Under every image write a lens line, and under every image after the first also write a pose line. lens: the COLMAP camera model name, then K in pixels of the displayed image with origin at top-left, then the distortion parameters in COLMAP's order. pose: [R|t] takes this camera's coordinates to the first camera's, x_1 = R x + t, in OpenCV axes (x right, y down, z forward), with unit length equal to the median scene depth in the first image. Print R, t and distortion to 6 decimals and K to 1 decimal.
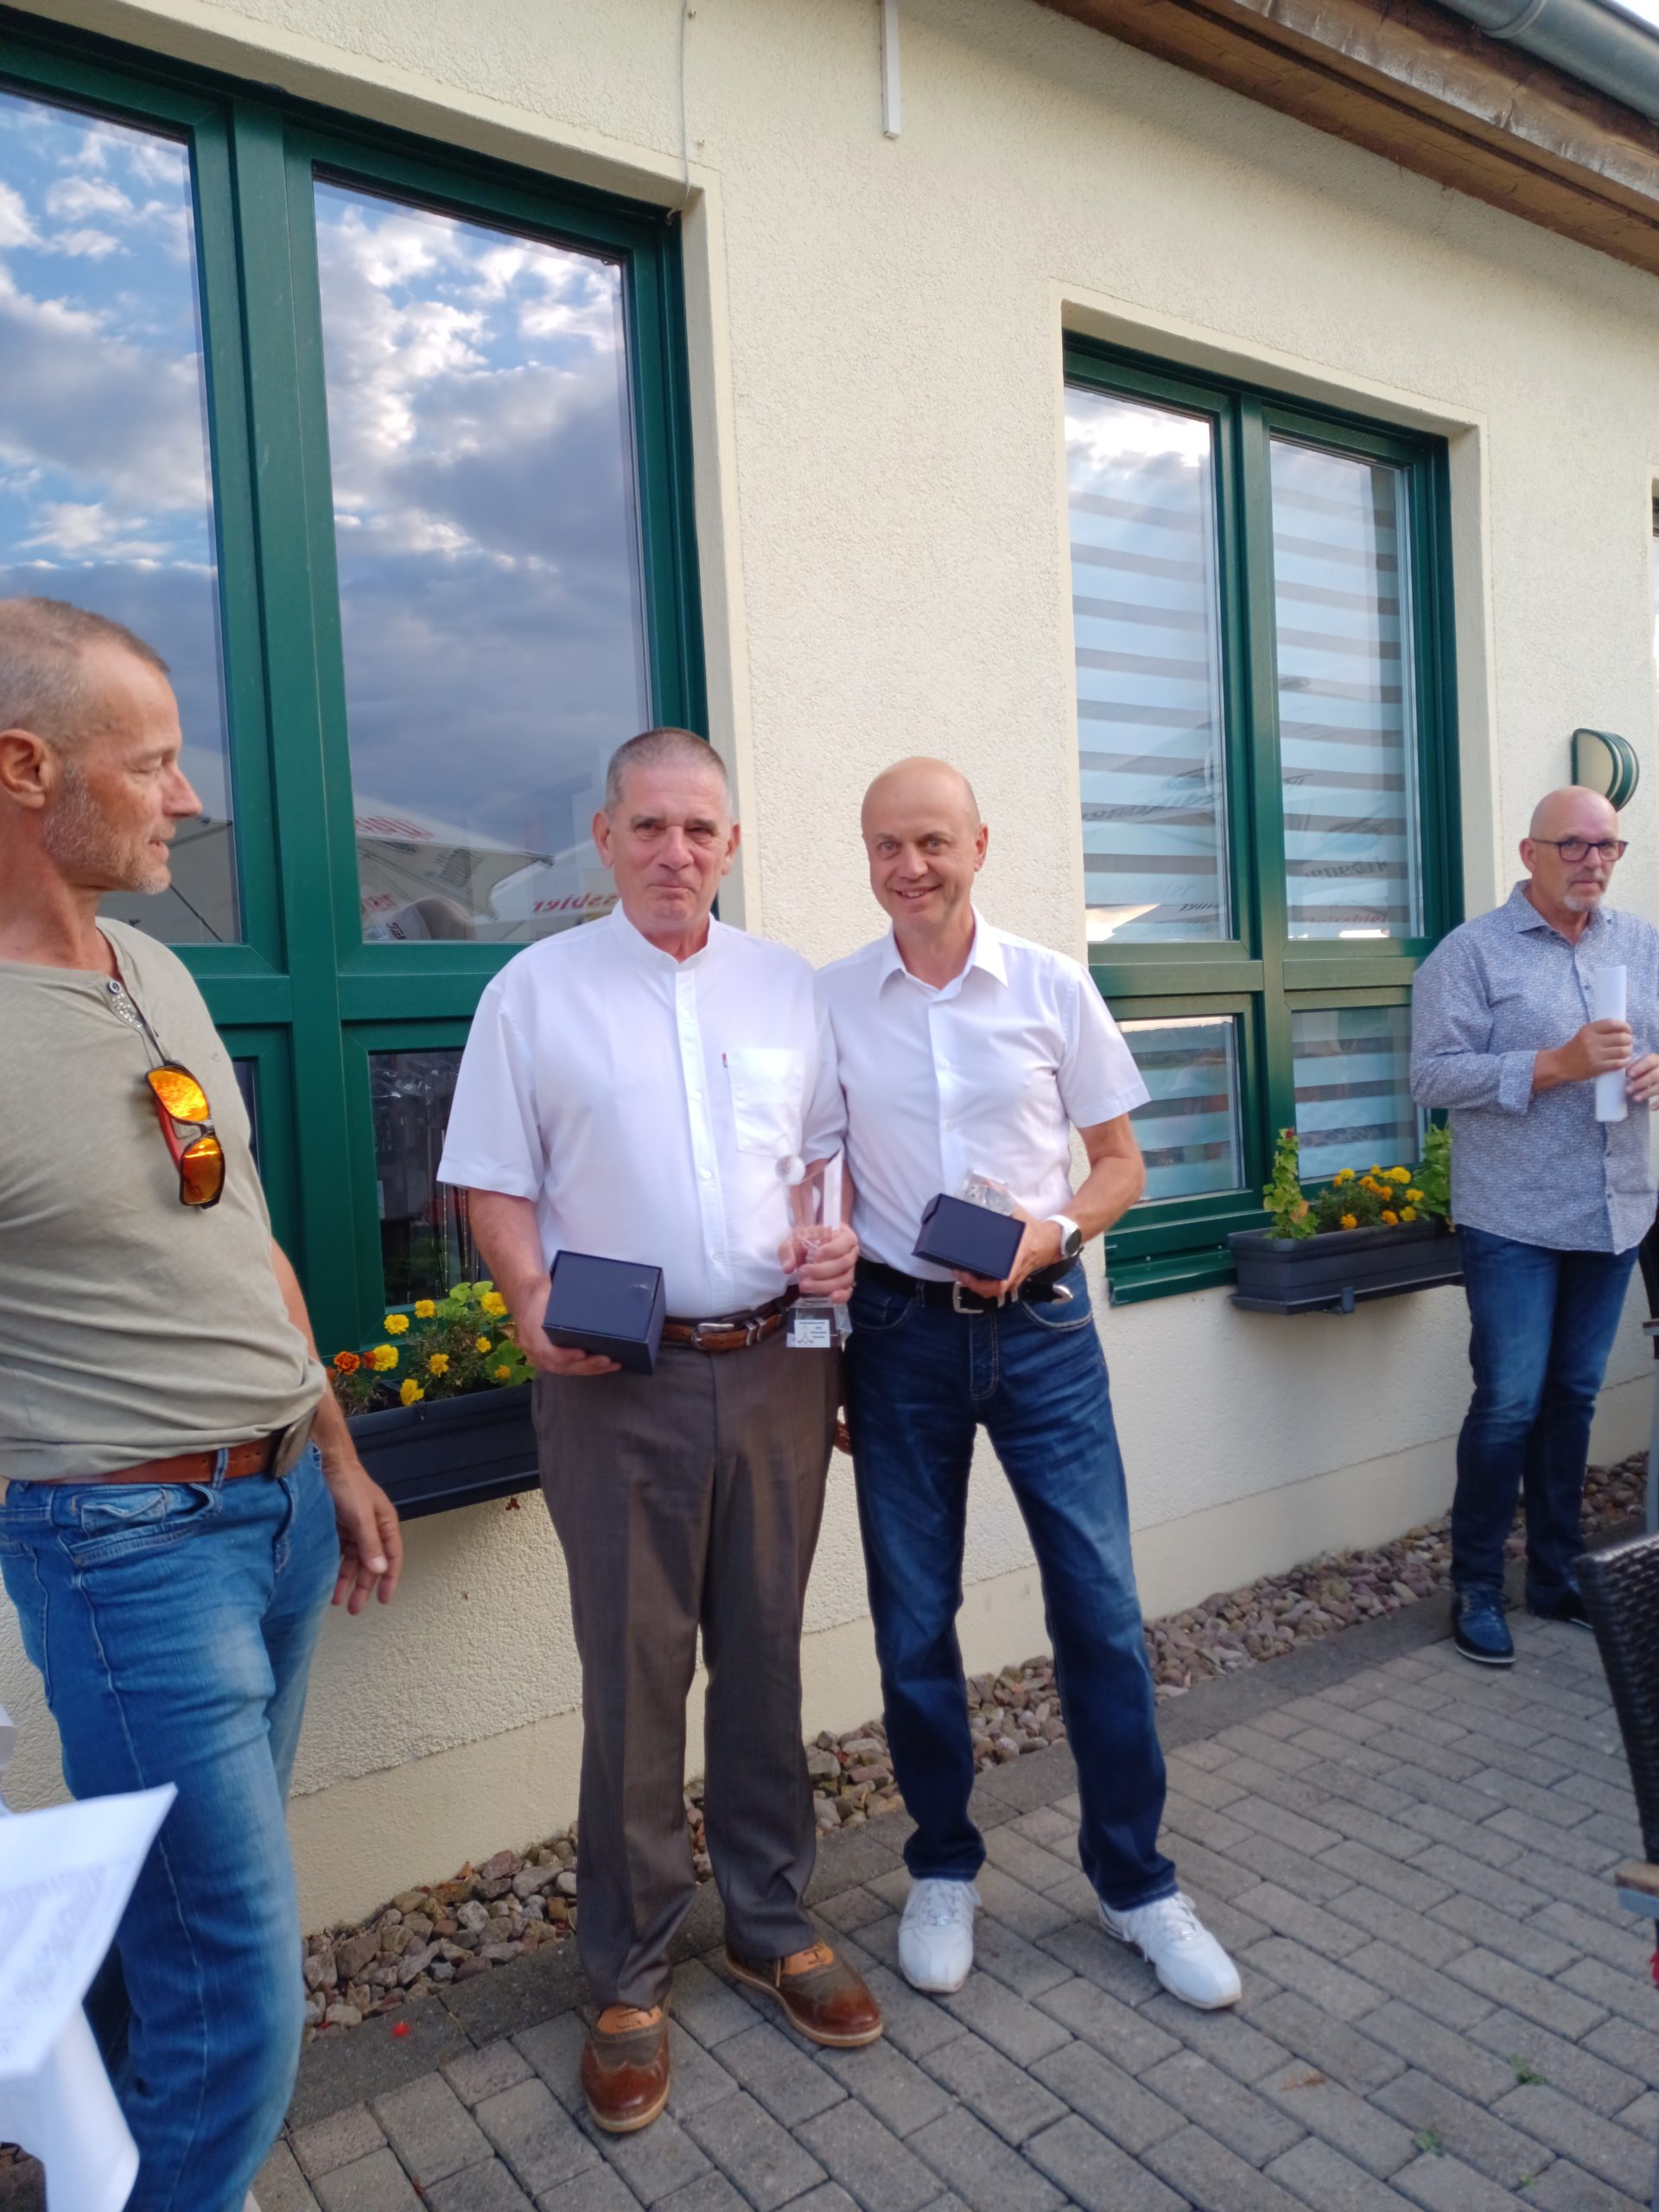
lens RADIAL K [[1620.8, 0, 831.9], [0, 1620.8, 1105.2], [0, 0, 1]] dist [0.017183, 0.031064]
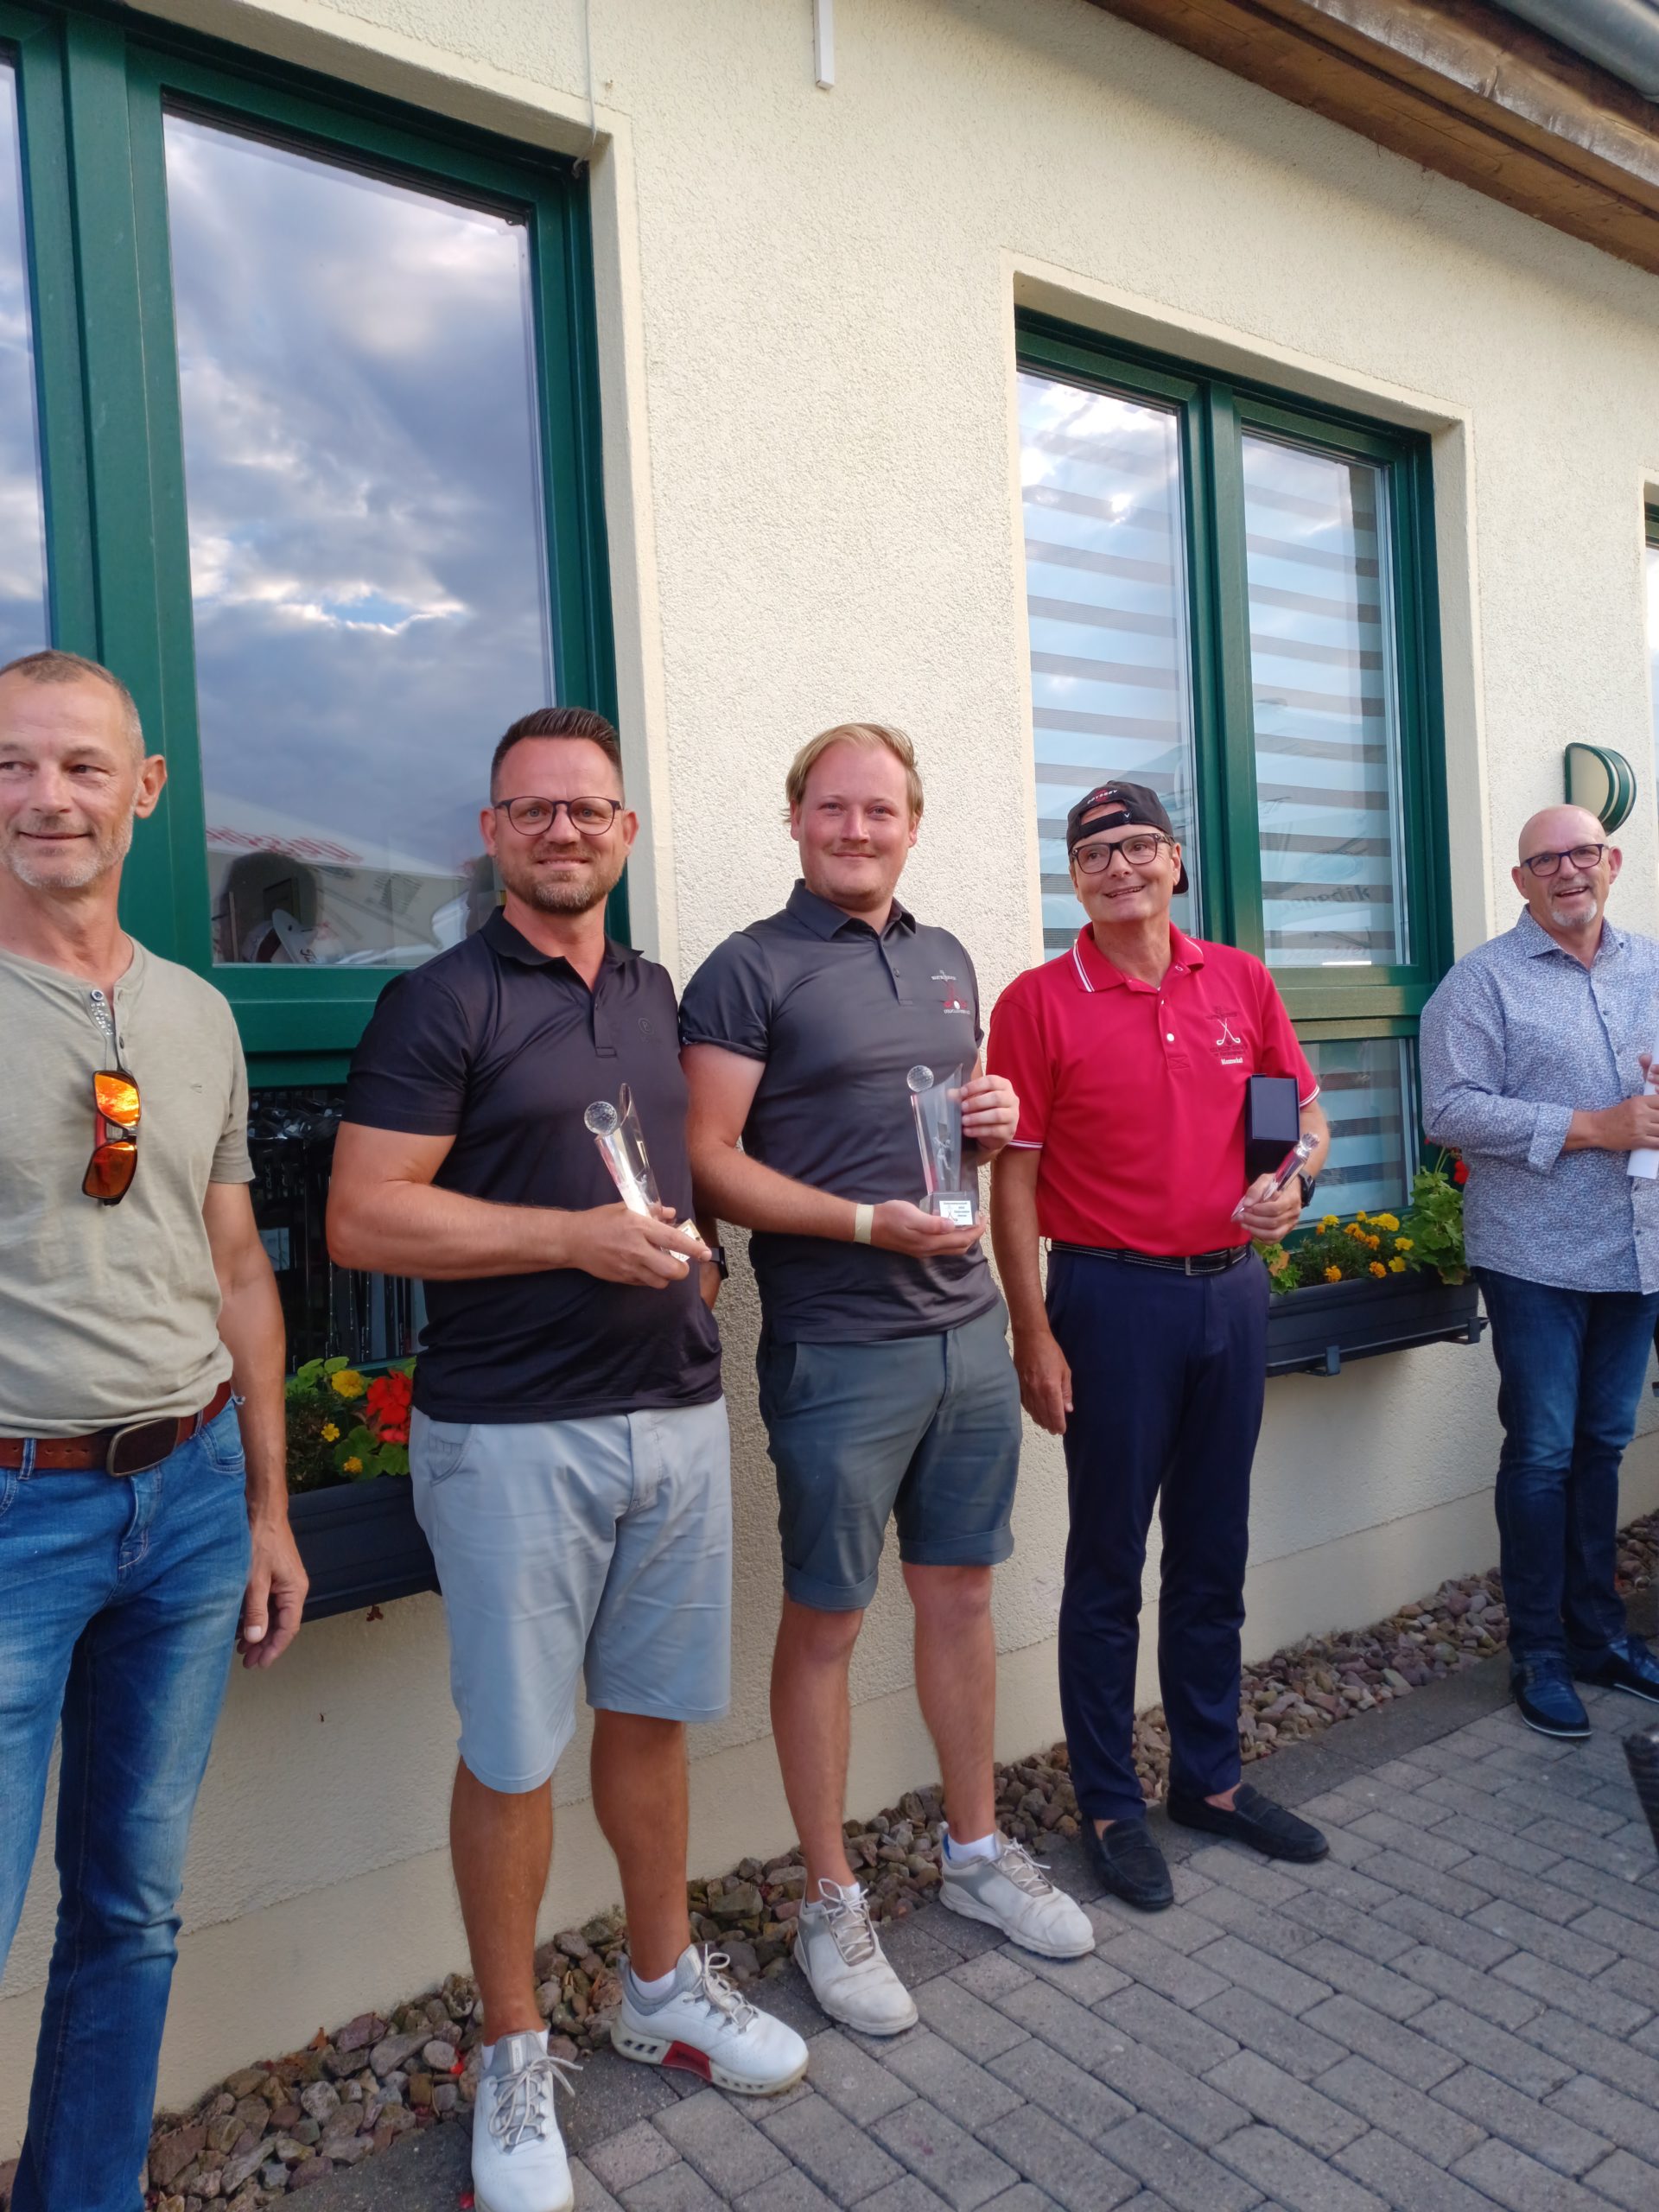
lens RADIAL K [[1626.0, 0, 831.3], [0, 1626.0, 1104.7], [0, 0, 1]] dist [0.009252, 0.037531]
pose [[0.999945, -0.000896, 0.010442, 0.032144], [0.001124, 0.999761, -0.021818, -0.004835], [-0.010420, 0.021829, 0.999707, 0.103390]]
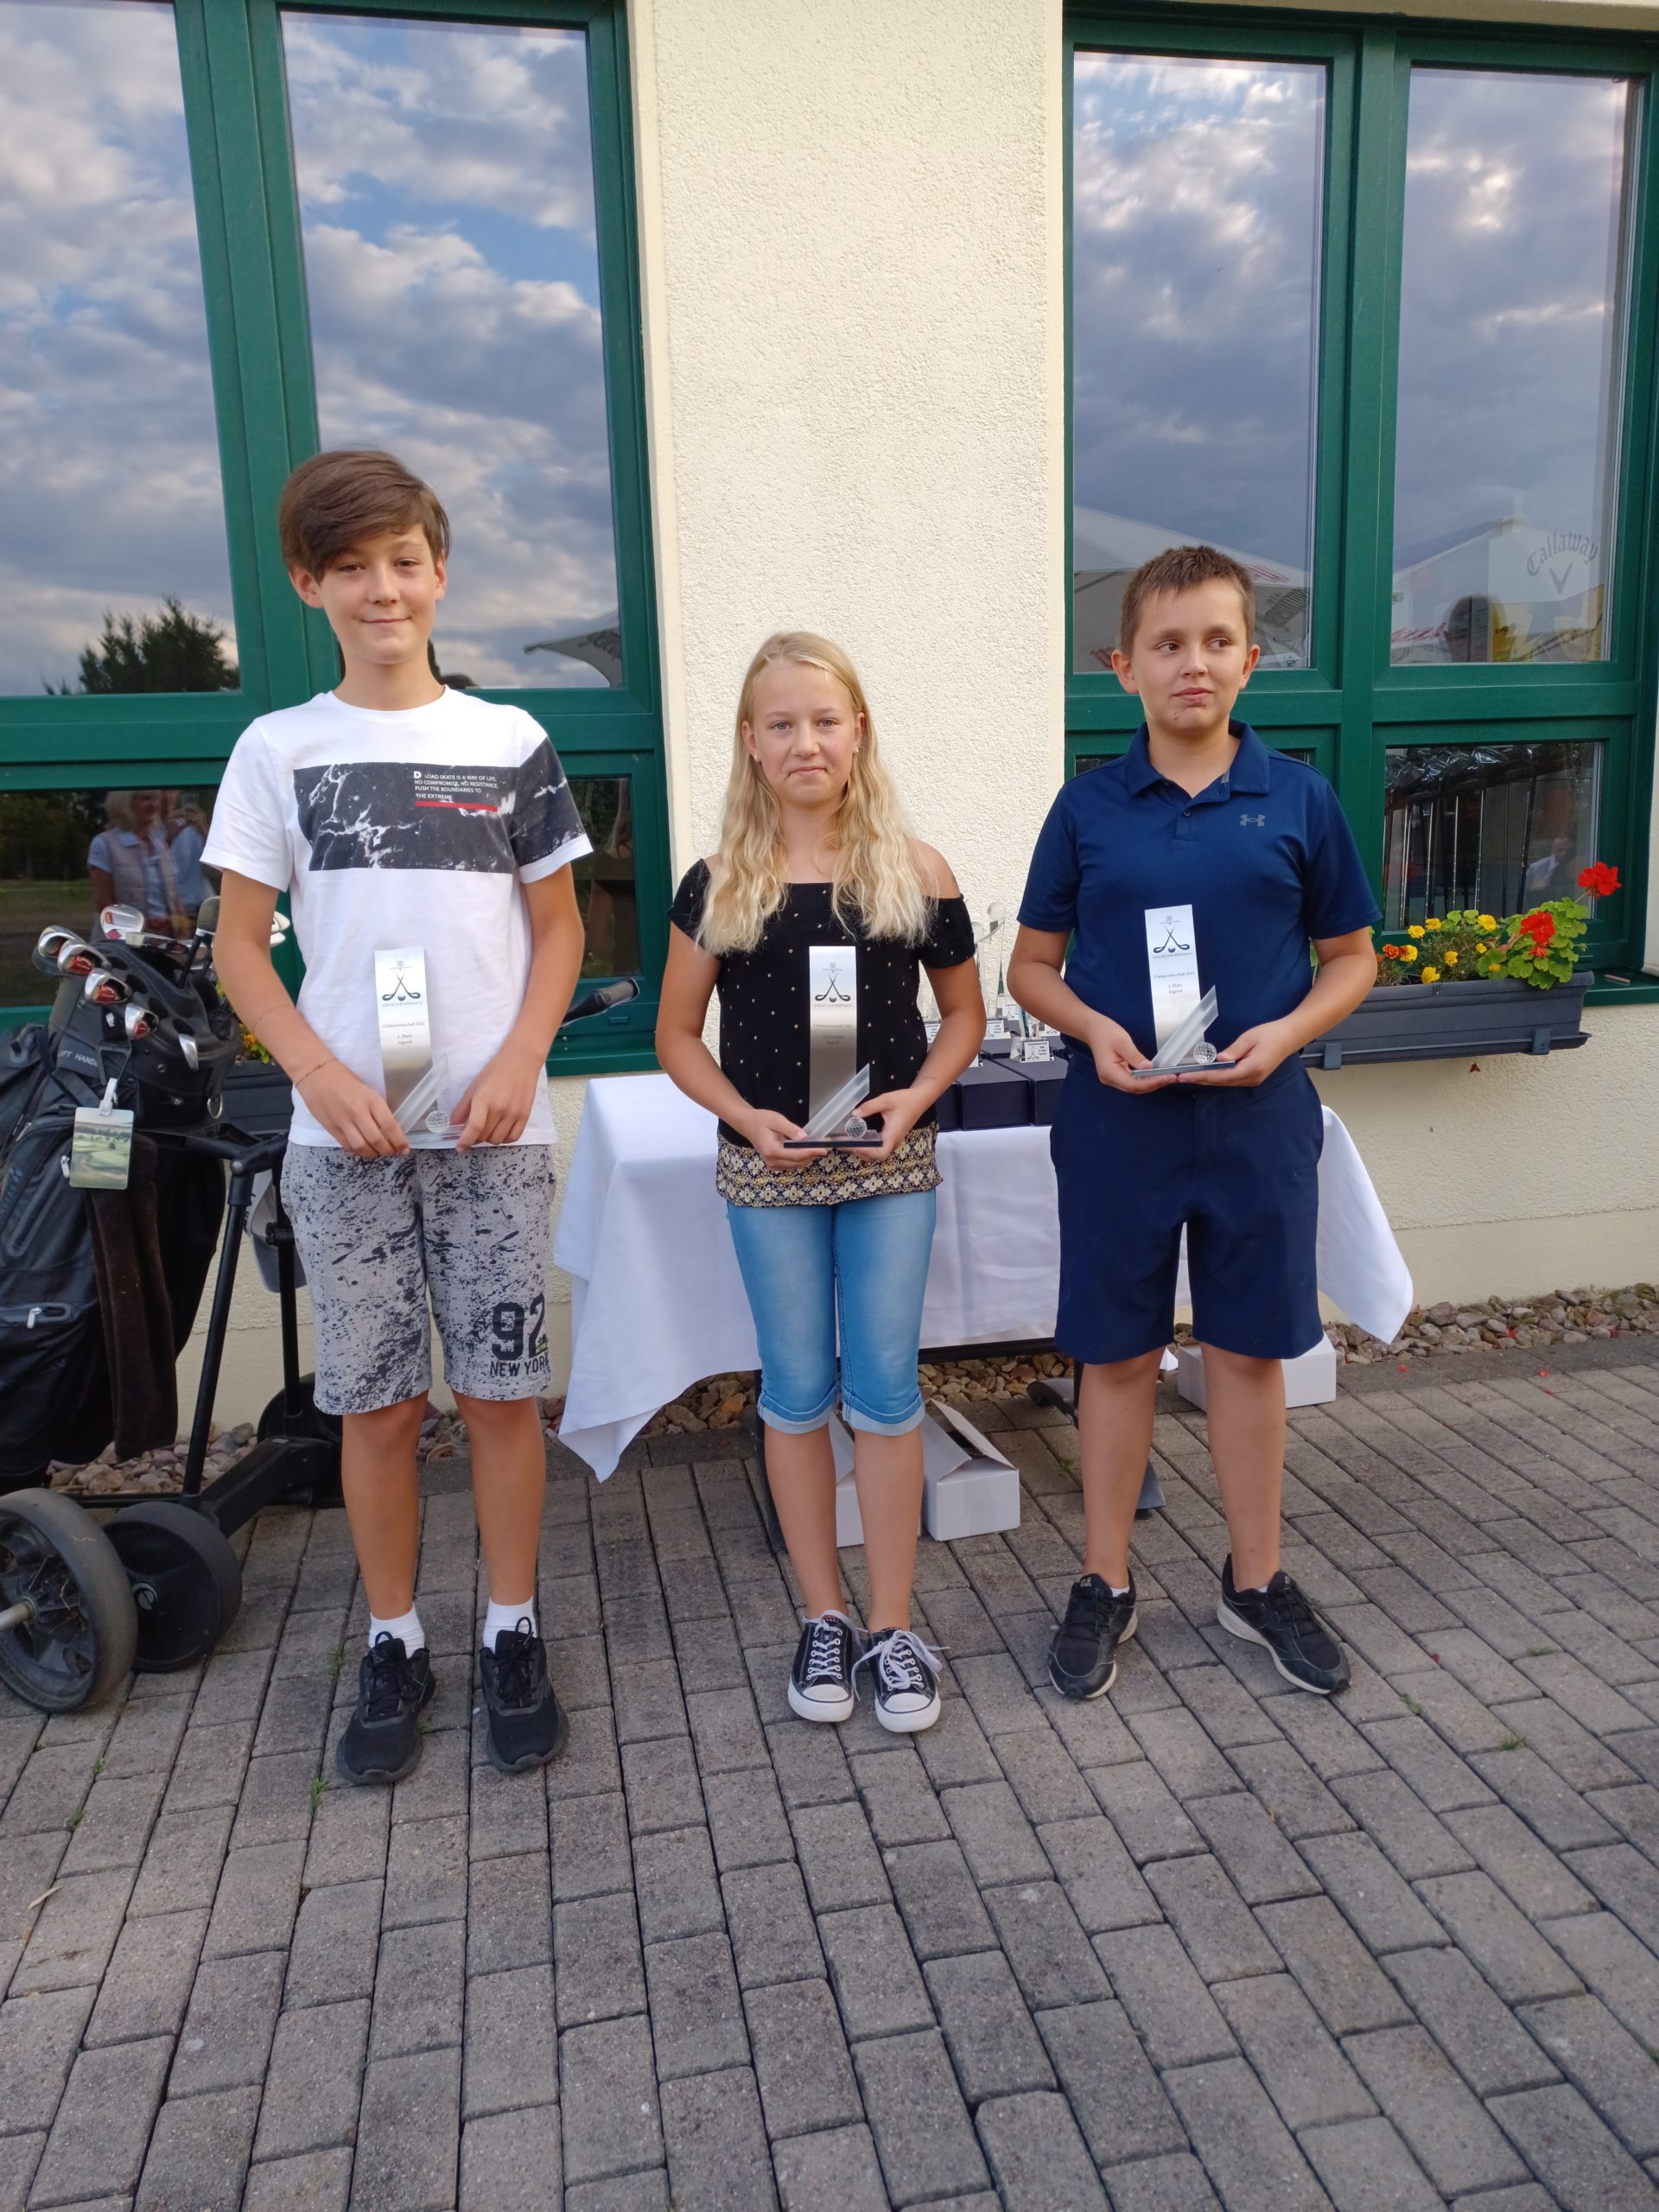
lens RADIAL K [[1626.0, 0, 831.3], [0, 1626.0, 1104.7], [0, 0, 1]] dist [0.009252, 0.037531]
pose [[0.915730, 0.090184, -0.391542, -0.131943], [-0.028904, 0.986746, 0.159677, 0.056303], [0.400752, -0.134903, 0.906200, -0.461485]]
